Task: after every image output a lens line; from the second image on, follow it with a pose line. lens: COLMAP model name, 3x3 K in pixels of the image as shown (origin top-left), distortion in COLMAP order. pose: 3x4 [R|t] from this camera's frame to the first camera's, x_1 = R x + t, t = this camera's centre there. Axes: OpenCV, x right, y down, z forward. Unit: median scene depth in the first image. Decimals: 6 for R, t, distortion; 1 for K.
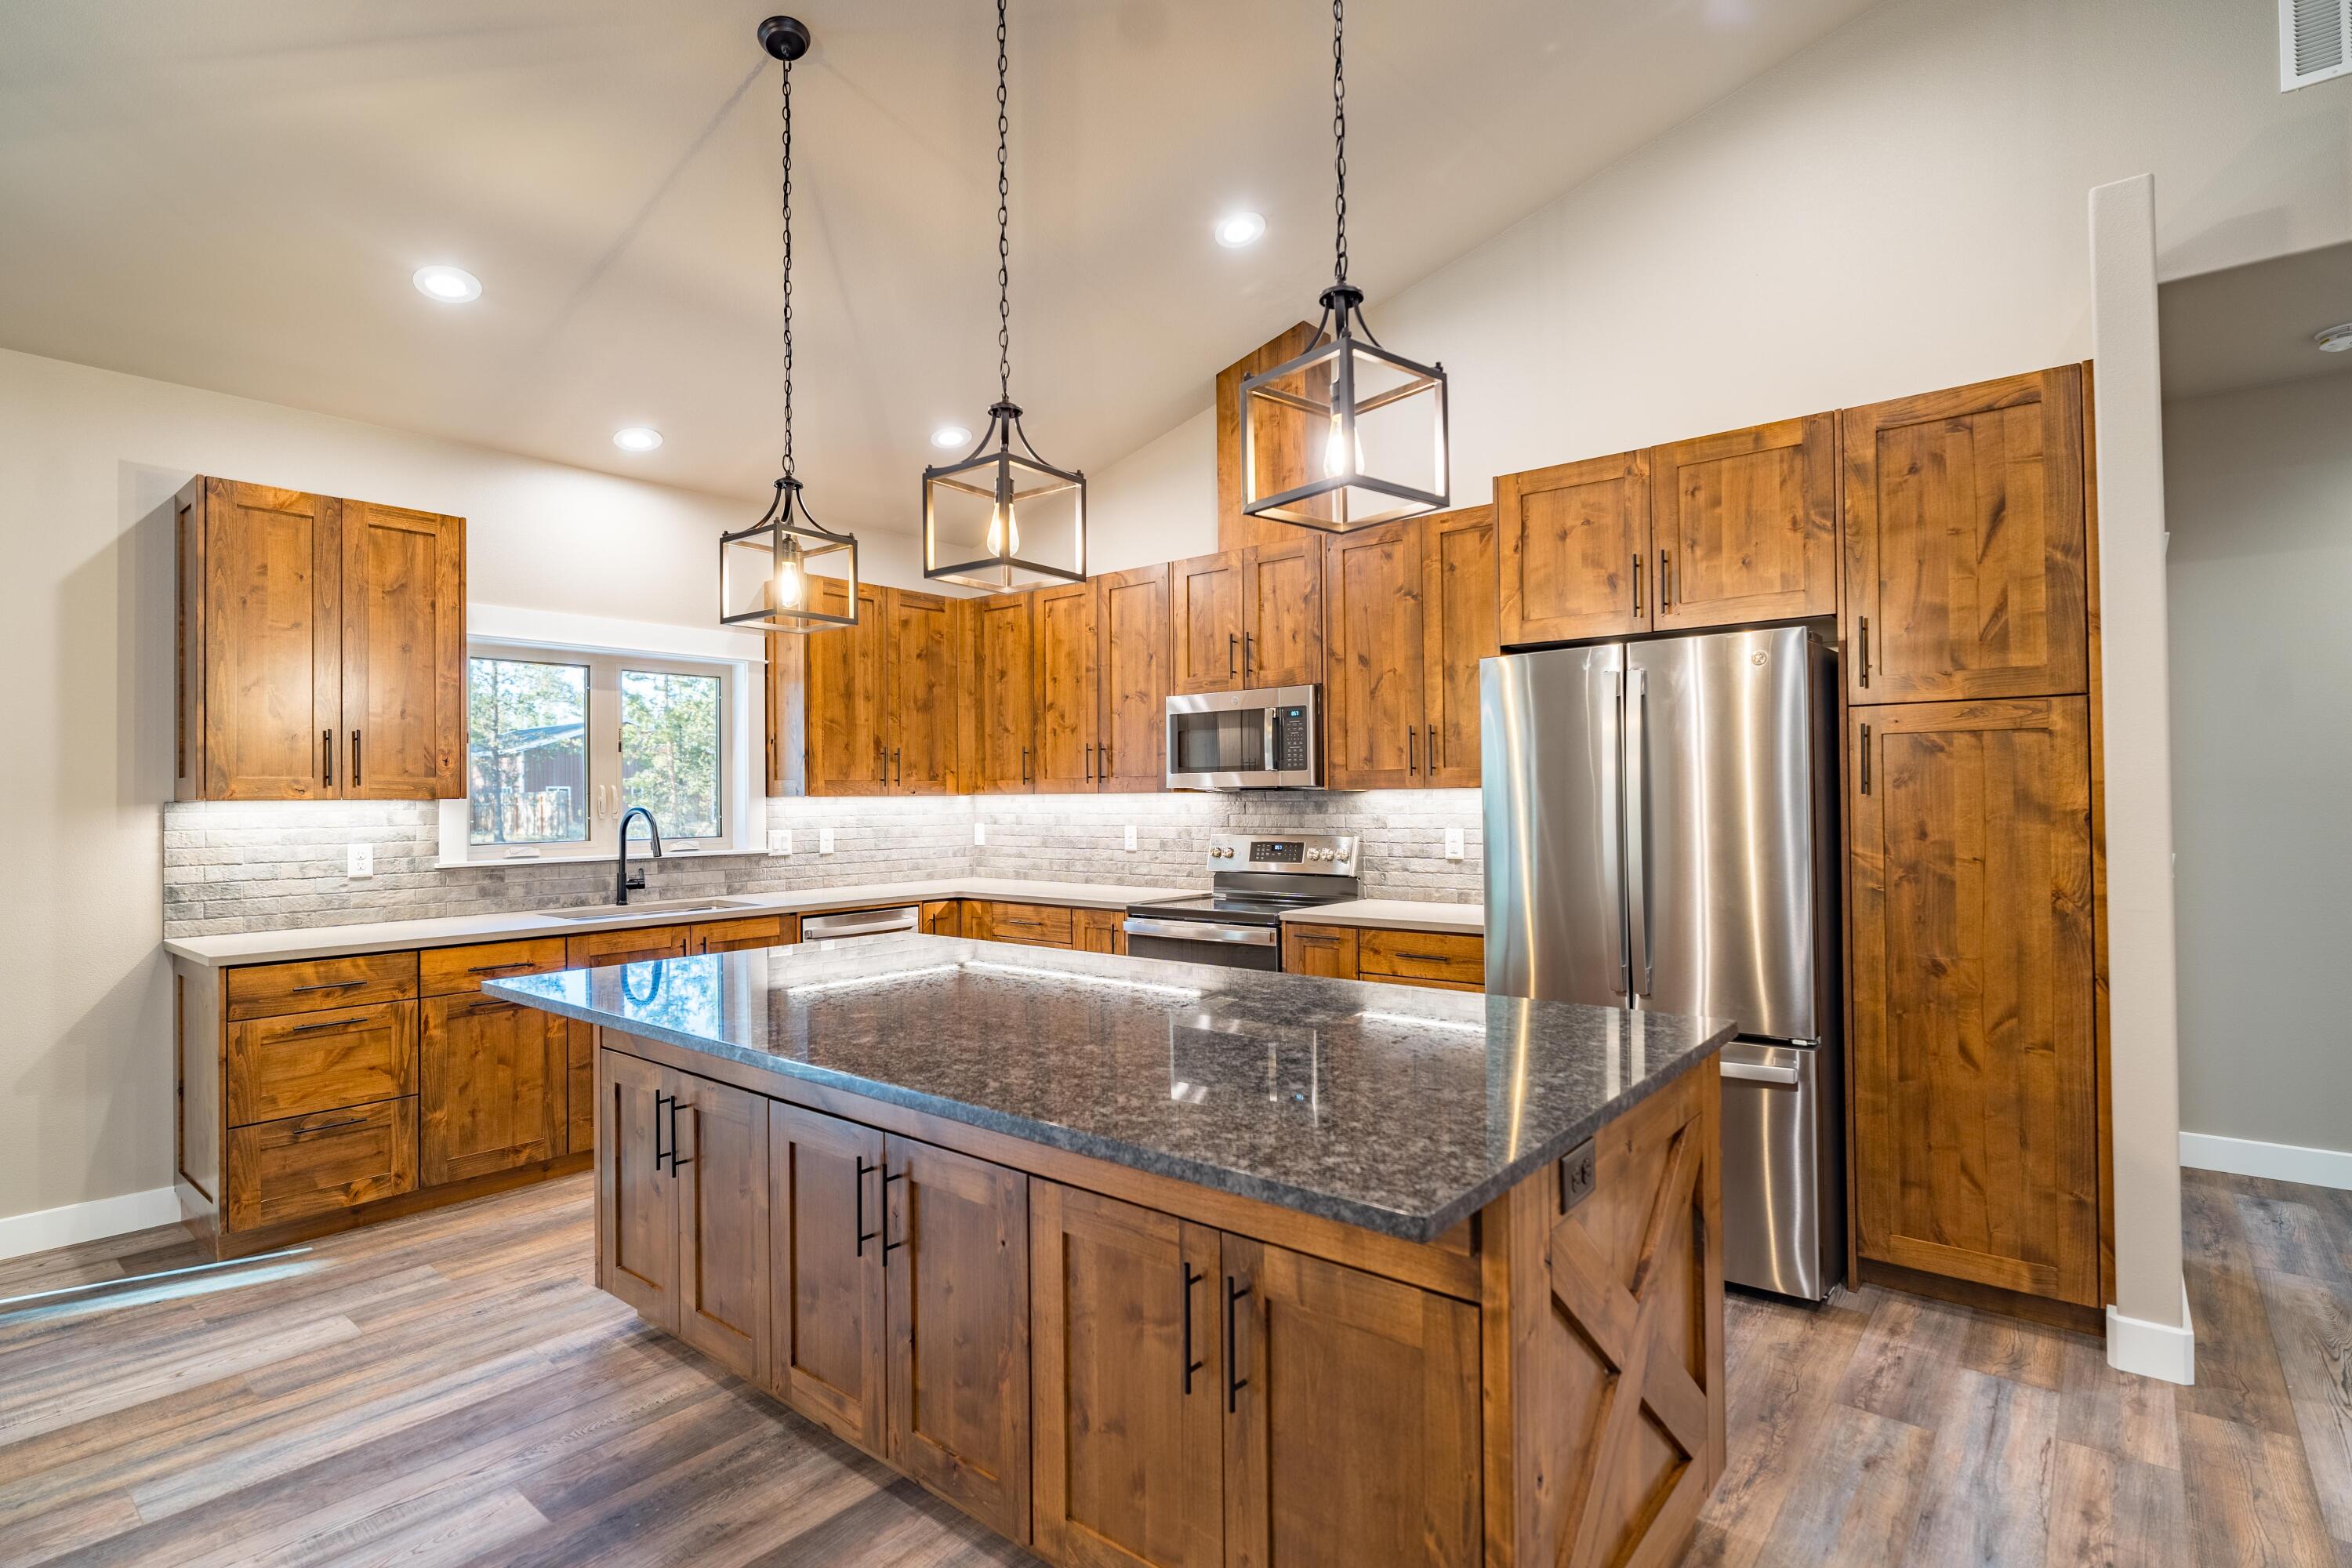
lens RADIAL K [[1139.3, 0, 1176.0], [0, 1139.3, 784.0], [0, 0, 1]] dist [-0.001588, -0.000960]
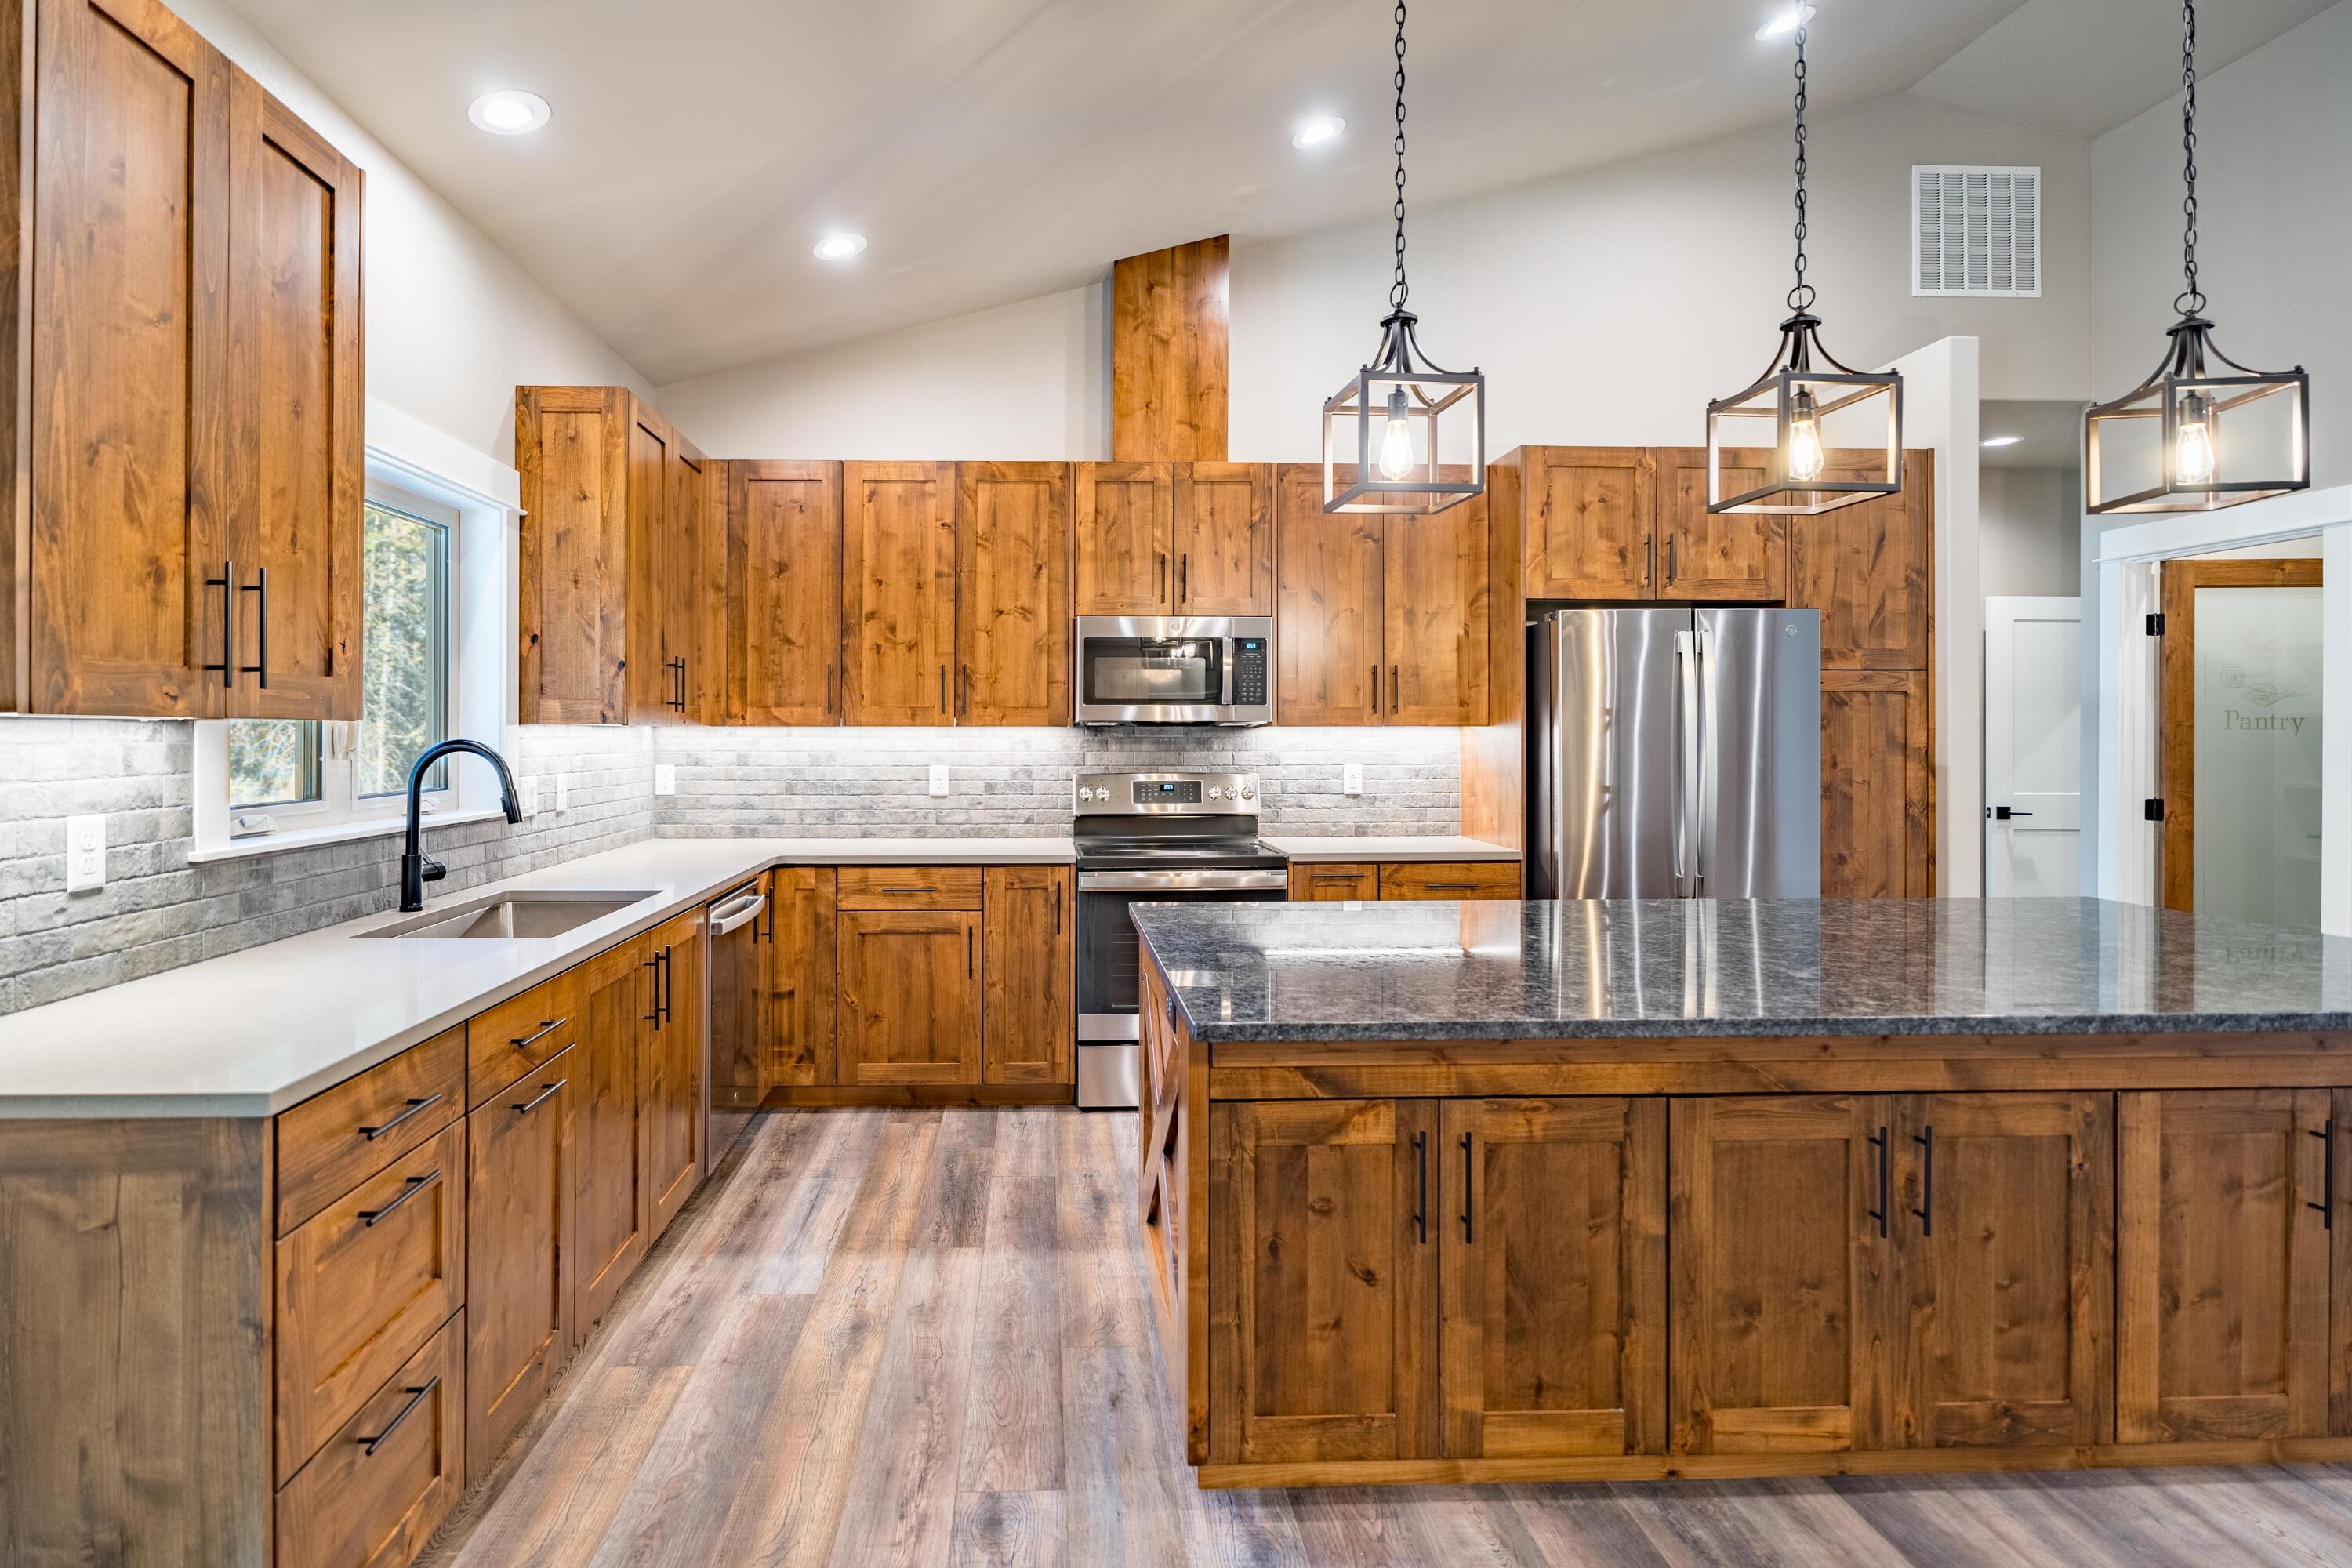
lens RADIAL K [[1189.3, 0, 1080.3], [0, 1189.3, 729.3], [0, 0, 1]] dist [-0.003809, -0.001172]
pose [[0.748469, 0.012007, 0.663061, -0.713341], [-0.015688, 0.999877, -0.000398, 0.011595], [-0.662984, -0.010104, 0.748566, 0.373366]]
